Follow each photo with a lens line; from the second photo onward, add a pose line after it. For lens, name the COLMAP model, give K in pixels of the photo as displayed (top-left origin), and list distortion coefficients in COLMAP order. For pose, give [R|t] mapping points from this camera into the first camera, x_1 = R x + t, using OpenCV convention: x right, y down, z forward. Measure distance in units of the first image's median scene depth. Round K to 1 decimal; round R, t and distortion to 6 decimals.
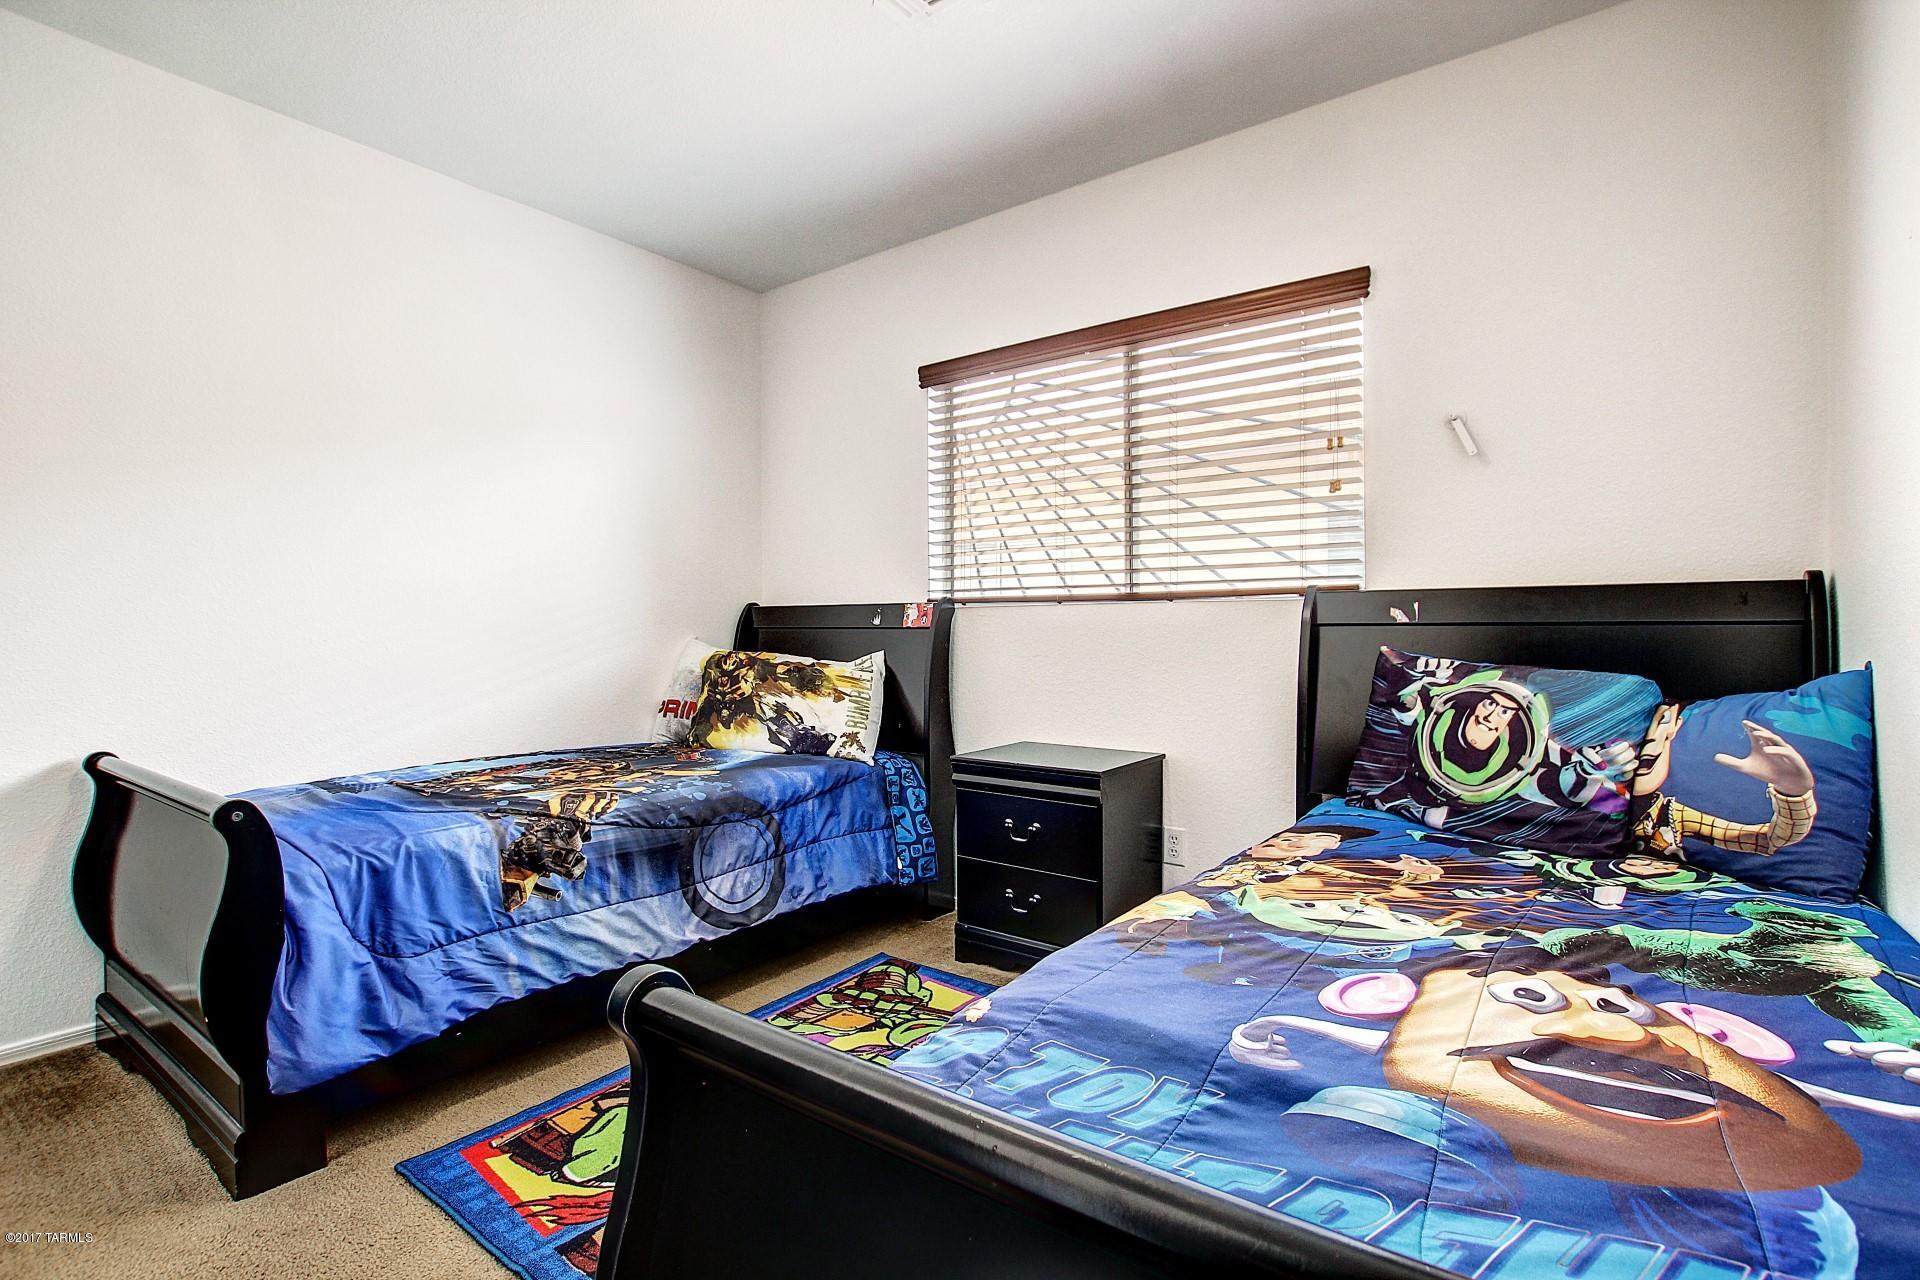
lens RADIAL K [[890.4, 0, 968.9], [0, 890.4, 644.8], [0, 0, 1]] dist [-0.026049, 0.000924]
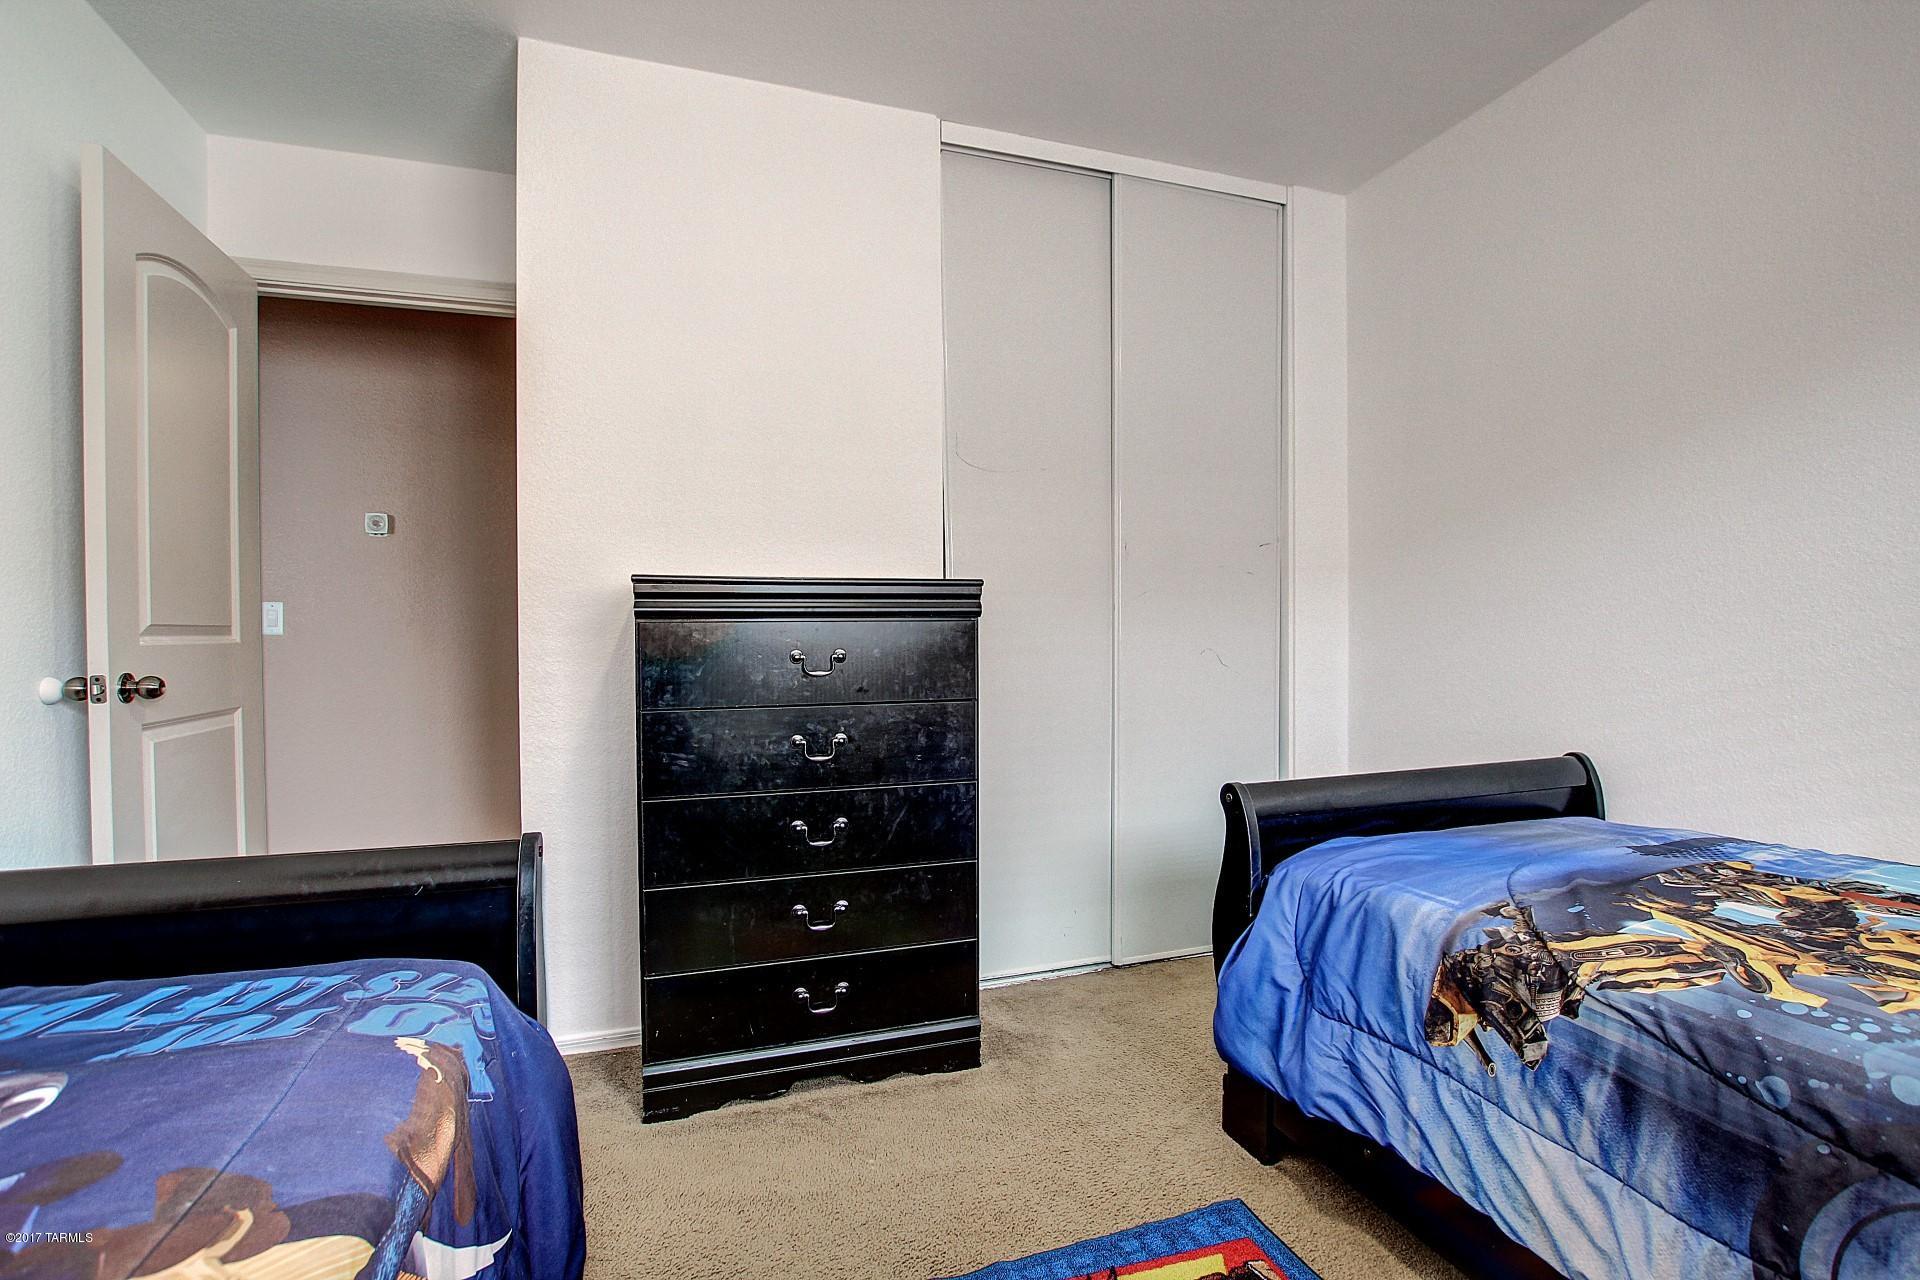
lens RADIAL K [[890.4, 0, 968.9], [0, 890.4, 644.8], [0, 0, 1]] dist [-0.026049, 0.000924]
pose [[-0.546933, 0.015712, -0.837029, 0.237254], [-0.009580, 0.999641, 0.025023, -0.020772], [0.837122, 0.021705, -0.546586, 1.027478]]
